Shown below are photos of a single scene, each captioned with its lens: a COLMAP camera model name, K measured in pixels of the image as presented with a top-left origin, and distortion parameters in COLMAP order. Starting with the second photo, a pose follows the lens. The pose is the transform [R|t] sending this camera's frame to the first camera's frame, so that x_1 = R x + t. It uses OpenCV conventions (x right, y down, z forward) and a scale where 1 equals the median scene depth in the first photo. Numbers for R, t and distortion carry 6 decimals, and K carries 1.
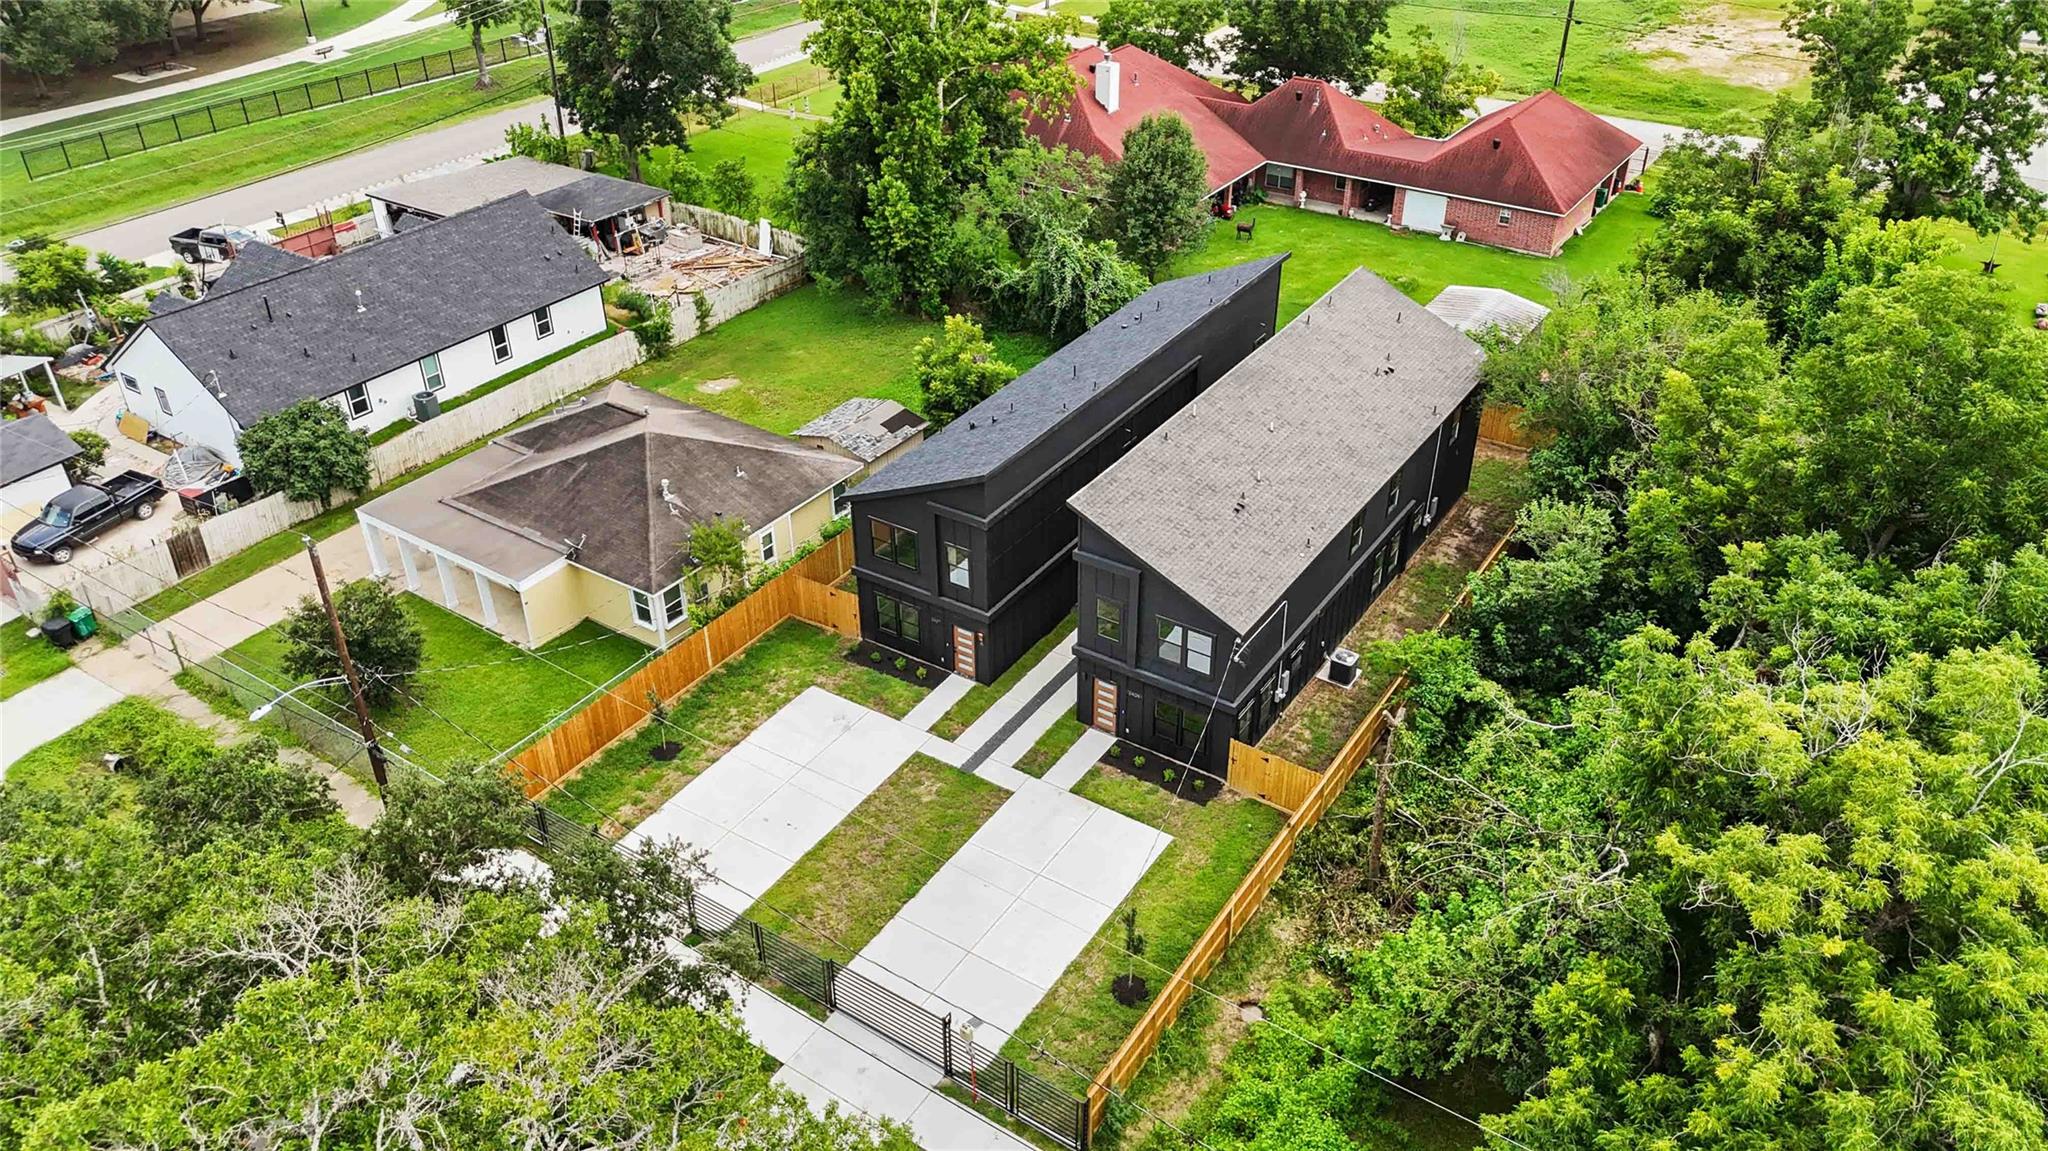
lens RADIAL K [[1510.8, 0, 1030.3], [0, 1510.8, 577.1], [0, 0, 1]] dist [0.055941, -0.051823]
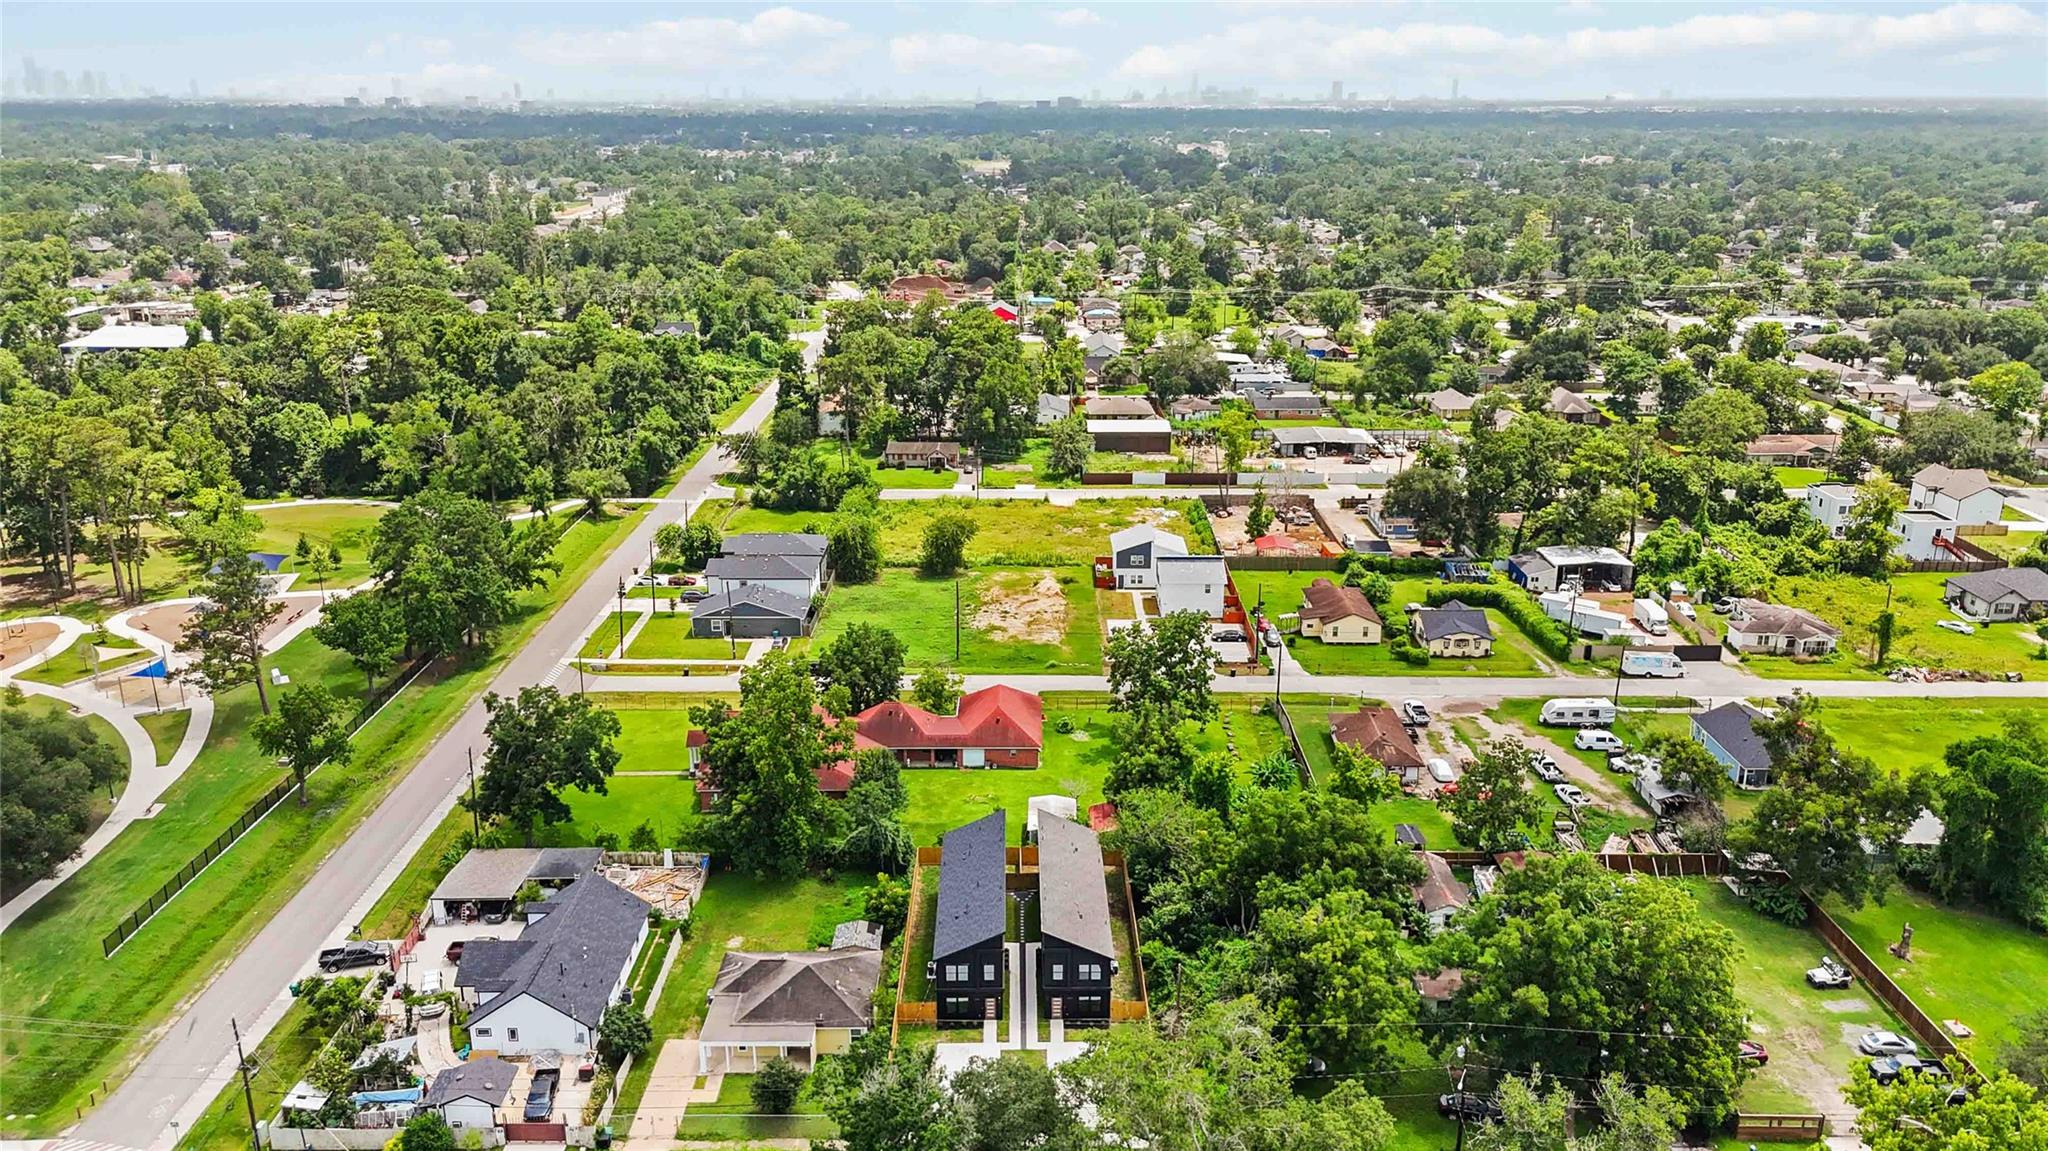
lens RADIAL K [[1498.4, 0, 1028.5], [0, 1498.4, 569.9], [0, 0, 1]] dist [0.078323, -0.078870]
pose [[0.831801, -0.161265, 0.531131, -0.905890], [0.297650, 0.937248, -0.181575, -0.119155], [-0.468520, 0.309126, 0.827605, -0.984228]]
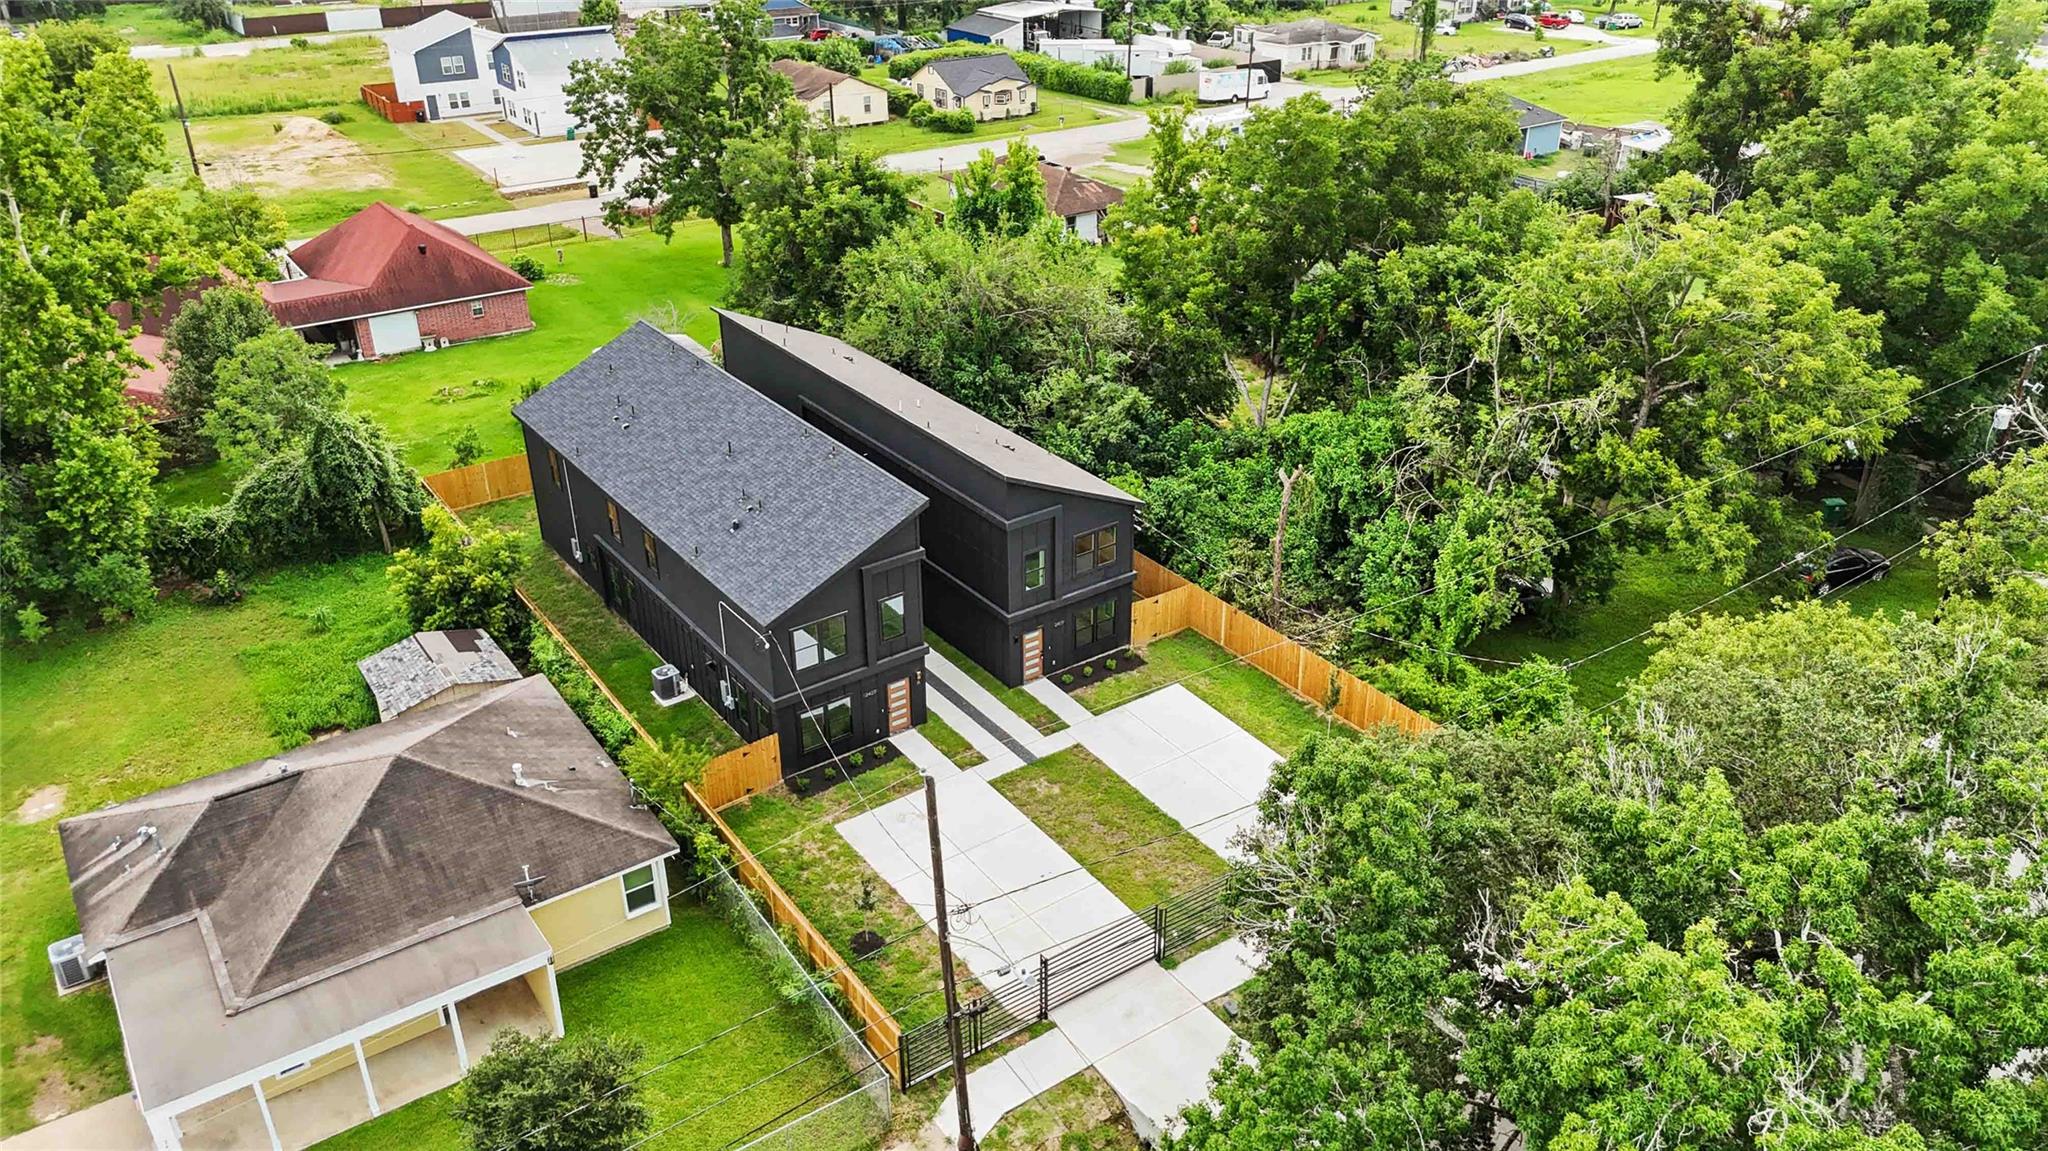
lens RADIAL K [[1510.8, 0, 1030.3], [0, 1510.8, 577.1], [0, 0, 1]] dist [0.055941, -0.051823]
pose [[0.362580, -0.430088, 0.826777, -0.606834], [0.509741, 0.834202, 0.210406, -0.141119], [-0.780192, 0.345153, 0.521699, 0.298068]]
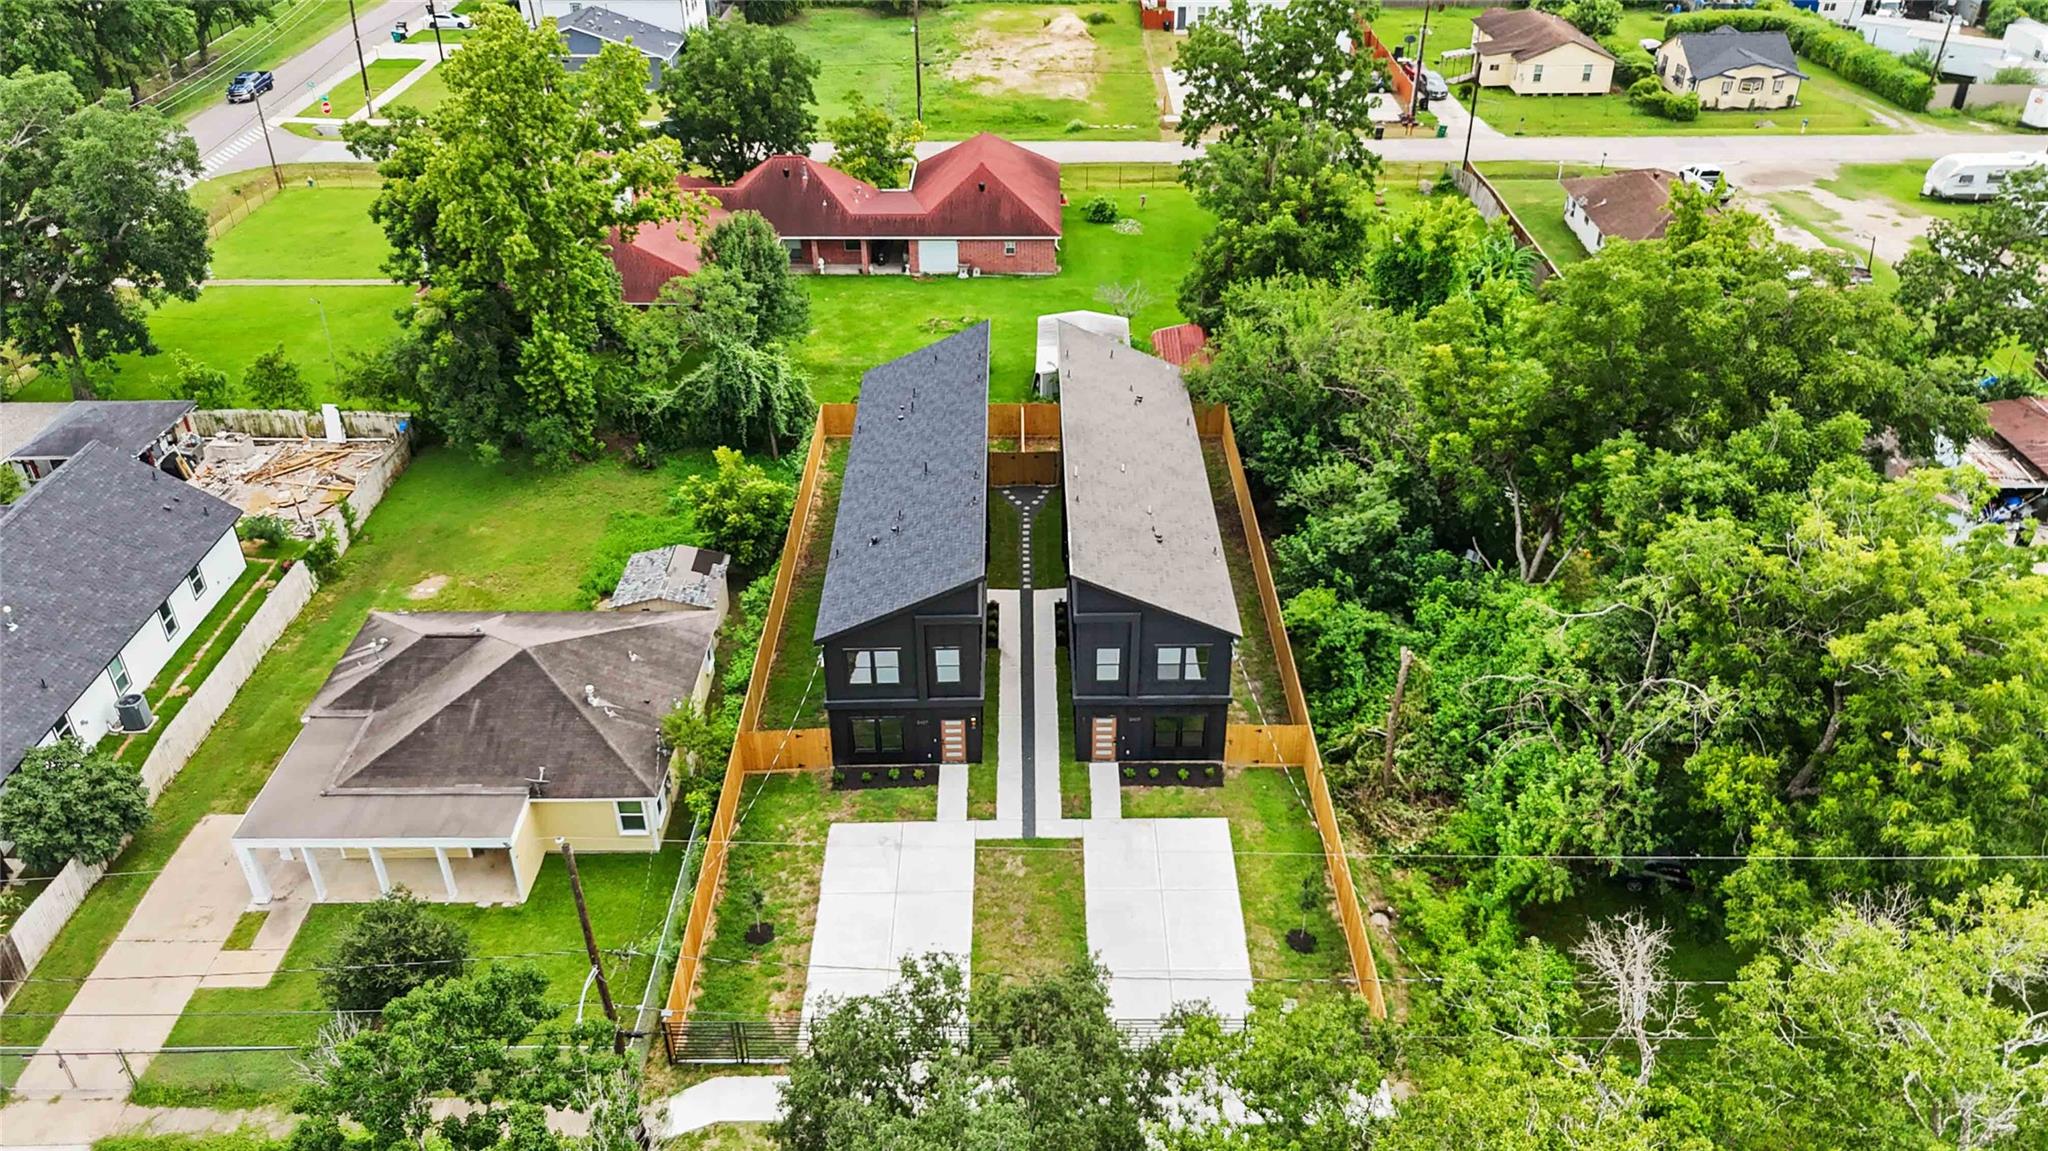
lens RADIAL K [[1510.8, 0, 1030.3], [0, 1510.8, 577.1], [0, 0, 1]] dist [0.055941, -0.051823]
pose [[0.832788, -0.296718, 0.467358, -0.358954], [0.301829, 0.951075, 0.065990, -0.089520], [-0.464073, 0.086107, 0.881602, 0.007828]]
